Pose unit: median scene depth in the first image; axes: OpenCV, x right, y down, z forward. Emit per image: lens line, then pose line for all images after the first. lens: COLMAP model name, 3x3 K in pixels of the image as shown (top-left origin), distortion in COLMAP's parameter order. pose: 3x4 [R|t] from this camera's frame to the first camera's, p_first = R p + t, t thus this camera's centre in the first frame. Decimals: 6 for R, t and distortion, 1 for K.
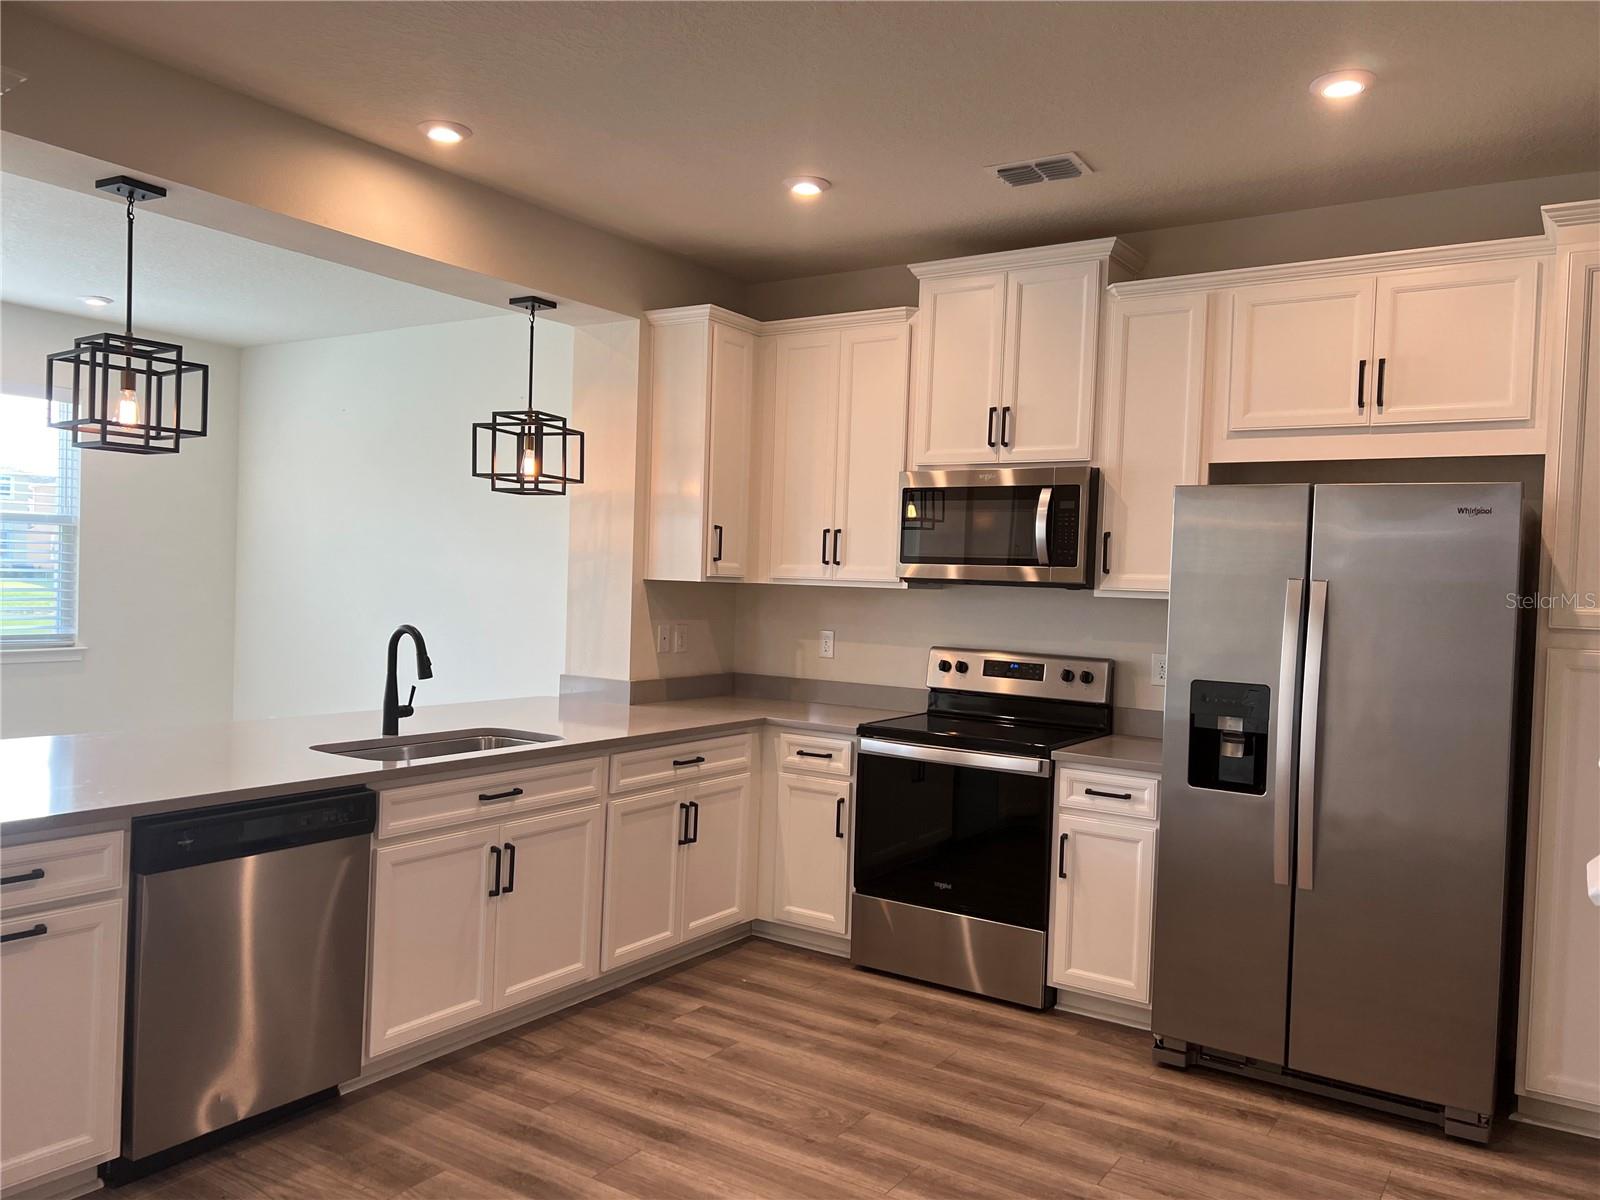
lens RADIAL K [[1175.7, 0, 830.2], [0, 1175.7, 595.5], [0, 0, 1]] dist [0.045380, -0.036230]
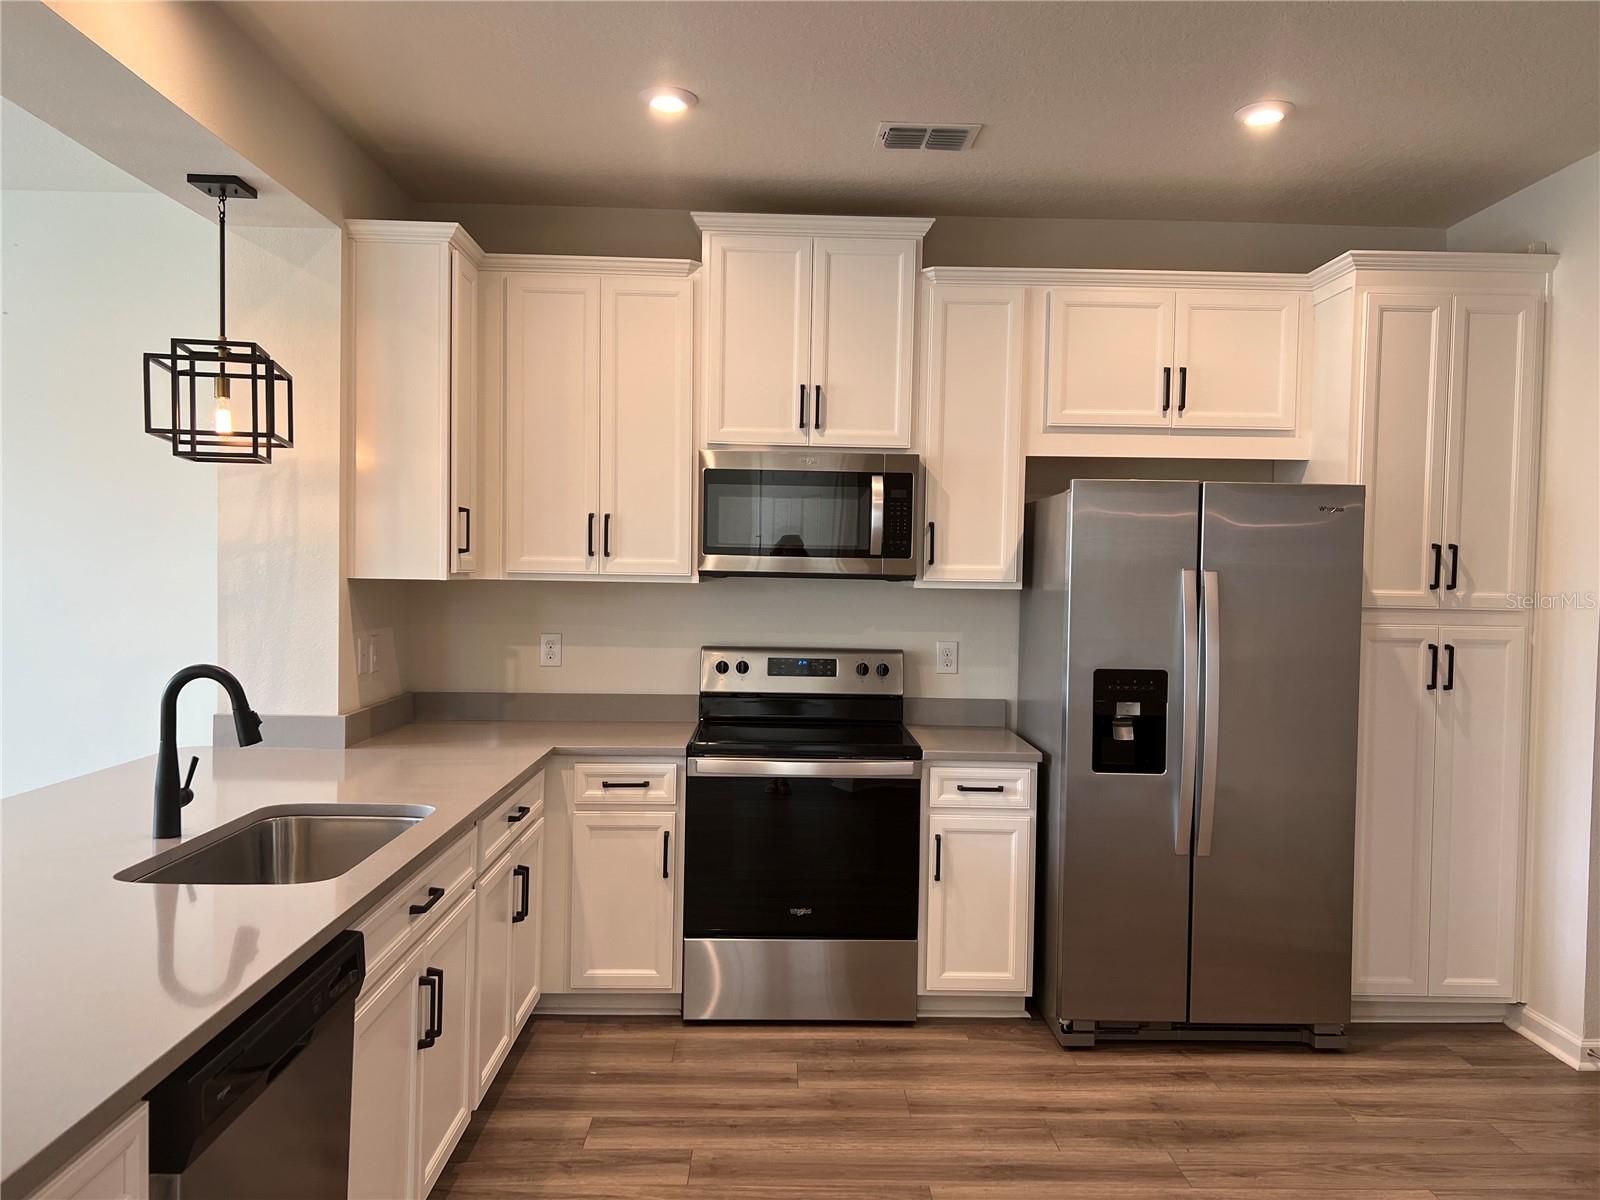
lens RADIAL K [[1175.7, 0, 834.9], [0, 1175.7, 594.3], [0, 0, 1]] dist [0.045380, -0.036230]
pose [[0.828336, -0.030415, 0.559406, -0.399030], [0.019306, 0.999482, 0.025754, -0.021309], [-0.559899, -0.010533, 0.828494, 0.247961]]
